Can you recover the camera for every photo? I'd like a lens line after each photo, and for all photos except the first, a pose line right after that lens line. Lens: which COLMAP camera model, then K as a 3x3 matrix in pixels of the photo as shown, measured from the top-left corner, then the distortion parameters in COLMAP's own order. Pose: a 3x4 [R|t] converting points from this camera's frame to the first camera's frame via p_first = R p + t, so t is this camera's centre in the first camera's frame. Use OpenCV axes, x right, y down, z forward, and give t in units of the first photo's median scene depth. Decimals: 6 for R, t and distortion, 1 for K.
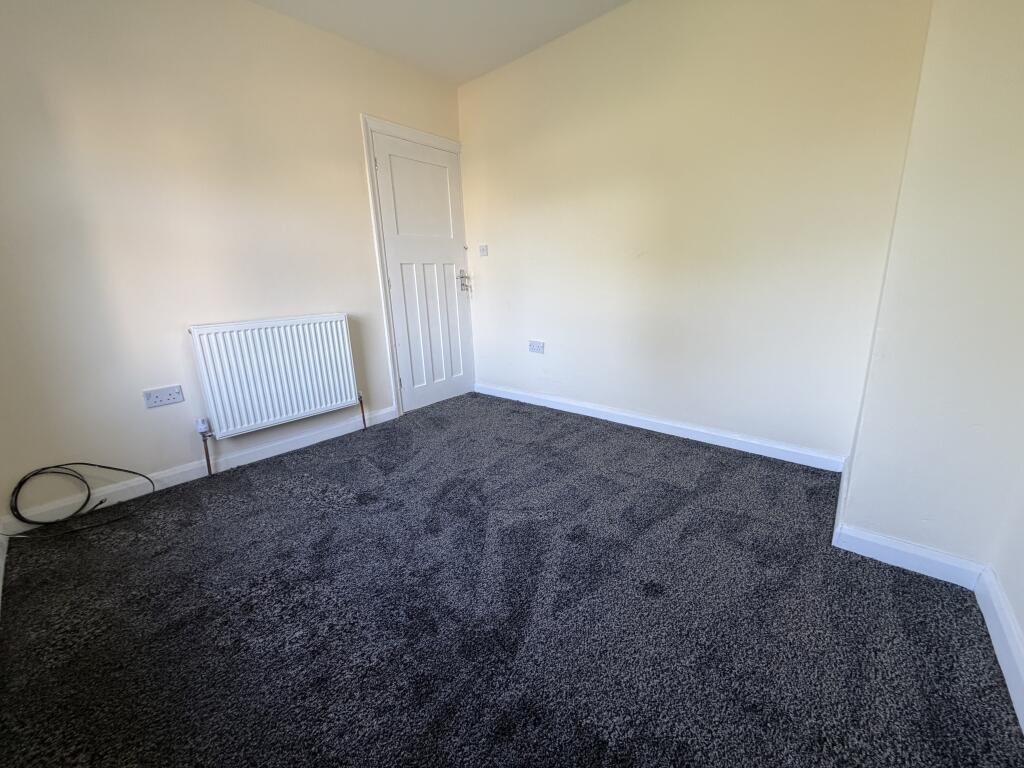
lens RADIAL K [[405.4, 0, 511.1], [0, 405.4, 377.6], [0, 0, 1]] dist [-0.000212, 0.000021]
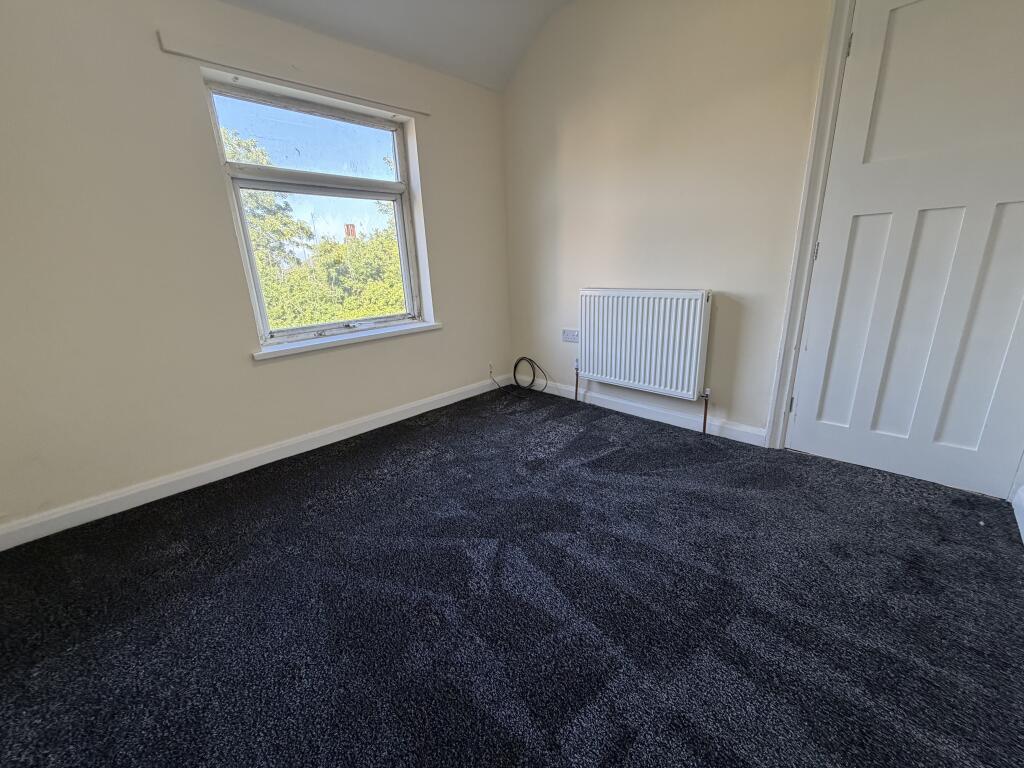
lens RADIAL K [[409.2, 0, 512.0], [0, 409.2, 384.0], [0, 0, 1]] dist [0.000699, 0.000075]
pose [[-0.046514, 0.325058, -0.944549, 0.500411], [-0.192289, 0.924975, 0.327791, -0.201532], [0.980235, 0.196874, 0.019481, 0.715163]]
